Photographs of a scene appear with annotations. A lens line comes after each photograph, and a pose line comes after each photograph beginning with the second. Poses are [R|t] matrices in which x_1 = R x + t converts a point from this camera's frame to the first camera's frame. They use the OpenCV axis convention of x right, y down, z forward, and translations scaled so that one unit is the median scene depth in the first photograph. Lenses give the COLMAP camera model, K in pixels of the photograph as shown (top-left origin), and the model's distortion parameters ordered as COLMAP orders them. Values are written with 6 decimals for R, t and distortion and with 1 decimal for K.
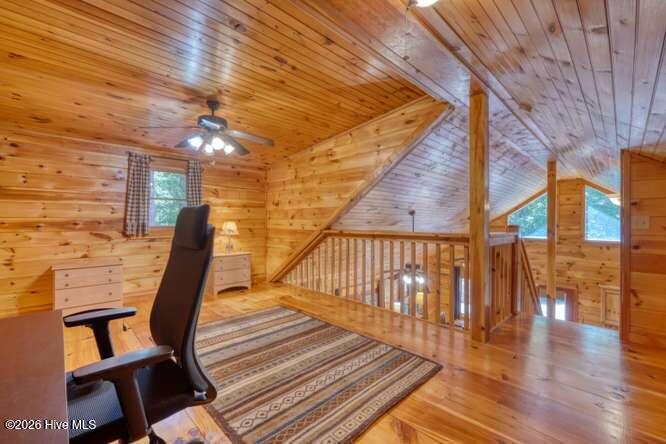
lens RADIAL K [[282.3, 0, 332.0], [0, 282.3, 223.4], [0, 0, 1]] dist [-0.003862, 0.002680]
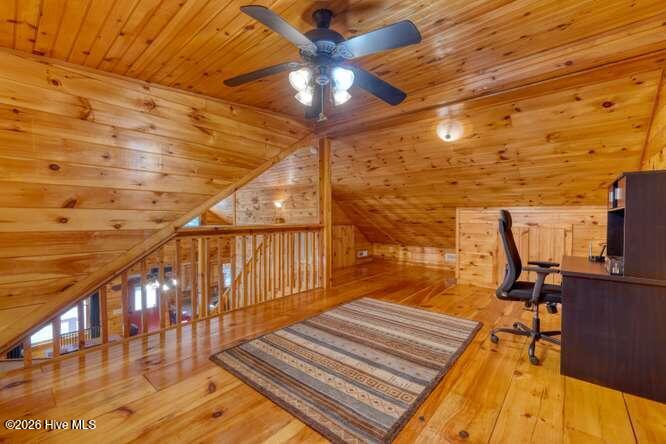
lens RADIAL K [[282.3, 0, 333.4], [0, 282.3, 223.7], [0, 0, 1]] dist [-0.003862, 0.002680]
pose [[-0.103587, -0.020478, 0.994410, -0.809638], [0.003371, 0.999775, 0.020939, 0.002126], [-0.994615, 0.005521, -0.103495, 0.824645]]
